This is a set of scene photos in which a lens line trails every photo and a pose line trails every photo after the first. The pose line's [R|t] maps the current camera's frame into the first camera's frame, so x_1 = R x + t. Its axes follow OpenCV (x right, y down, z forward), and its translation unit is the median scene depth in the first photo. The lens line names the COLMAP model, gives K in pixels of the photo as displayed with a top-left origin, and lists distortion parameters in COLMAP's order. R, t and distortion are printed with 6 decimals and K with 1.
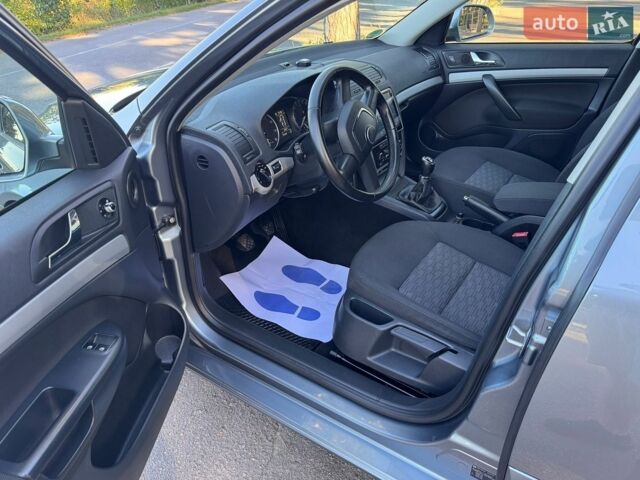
lens RADIAL K [[452.9, 0, 320.0], [0, 452.9, 240.0], [0, 0, 1]] dist [0.060339, -0.000750]
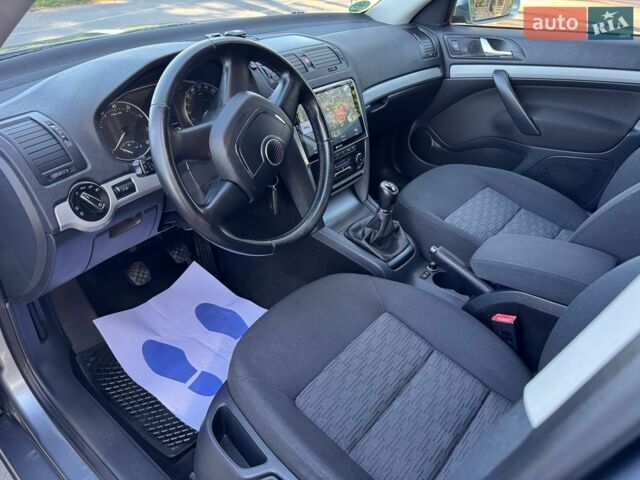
lens RADIAL K [[454.8, 0, 320.0], [0, 454.8, 240.0], [0, 0, 1]] dist [0.052567, -0.001024]
pose [[0.994475, 0.091547, -0.051360, 0.163685], [-0.089886, 0.995379, 0.033774, -0.101351], [0.054215, -0.028971, 0.998109, 0.273780]]
